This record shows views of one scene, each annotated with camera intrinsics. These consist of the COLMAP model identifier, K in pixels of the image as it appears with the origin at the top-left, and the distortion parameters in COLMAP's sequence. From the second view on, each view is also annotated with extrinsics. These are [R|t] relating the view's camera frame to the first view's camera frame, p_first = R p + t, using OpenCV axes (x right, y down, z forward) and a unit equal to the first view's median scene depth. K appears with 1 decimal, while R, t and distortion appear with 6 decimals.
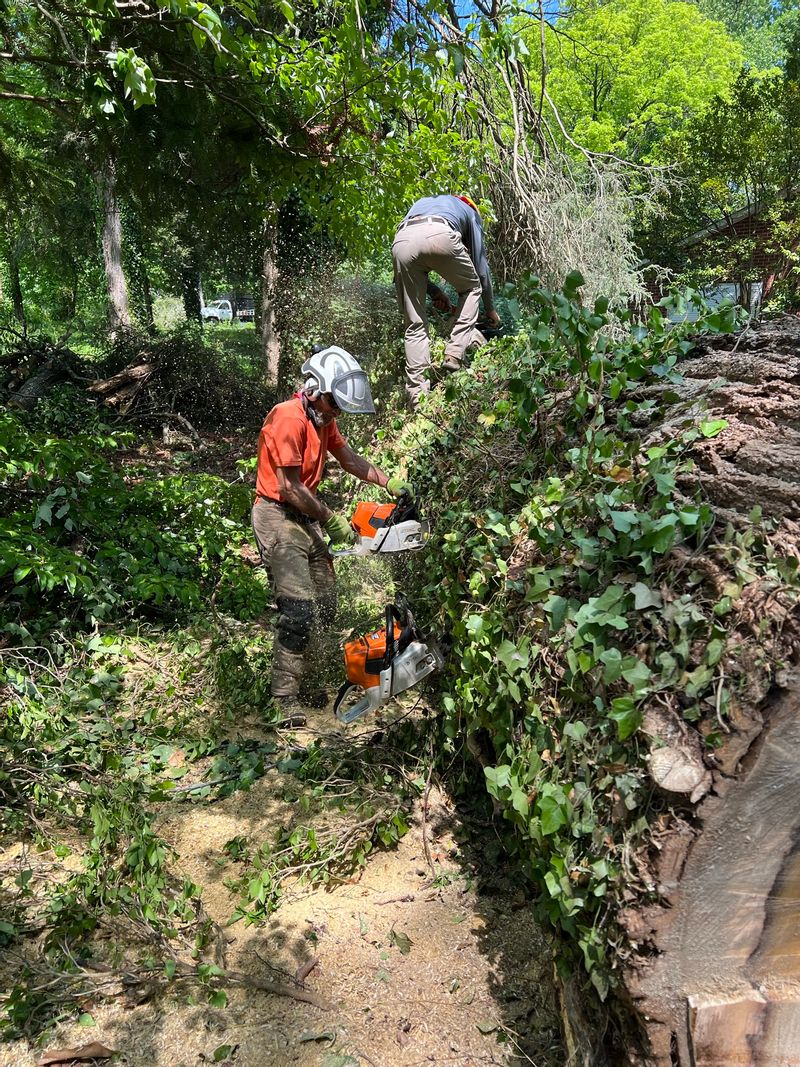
lens RADIAL K [[833.0, 0, 387.9], [0, 833.0, 542.4], [0, 0, 1]] dist [0.048432, -0.061557]
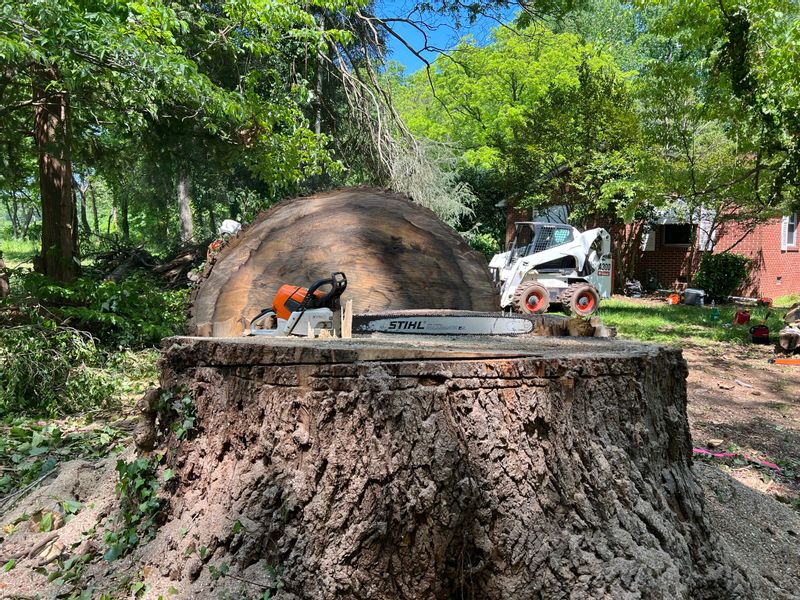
lens RADIAL K [[624.6, 0, 400.0], [0, 624.6, 300.0], [0, 0, 1]] dist [0.051230, -0.065809]
pose [[0.999724, -0.023189, -0.003658, 0.600511], [0.022264, 0.985965, -0.165459, 0.401766], [0.007444, 0.165332, 0.986210, -0.992241]]
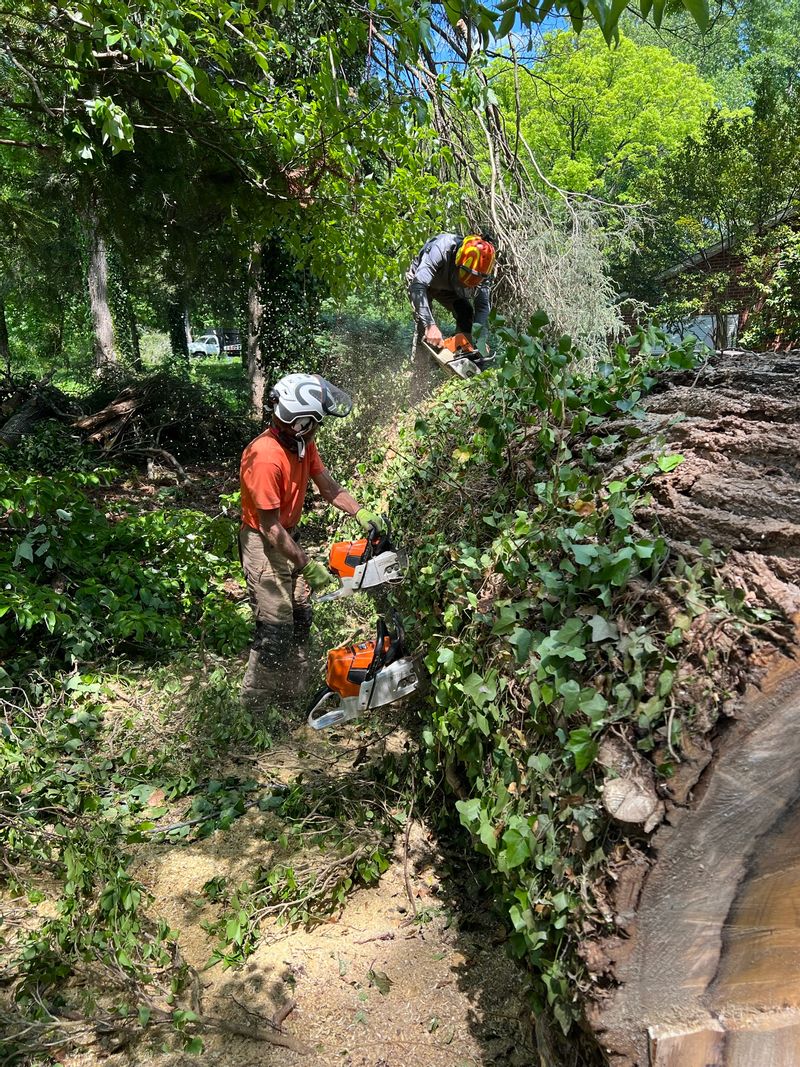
lens RADIAL K [[833.1, 0, 398.4], [0, 833.1, 536.9], [0, 0, 1]] dist [0.051230, -0.065809]
pose [[0.999589, -0.014527, 0.024723, 0.016255], [0.015581, 0.998954, -0.042999, -0.003668], [-0.024072, 0.043366, 0.998769, -0.010138]]
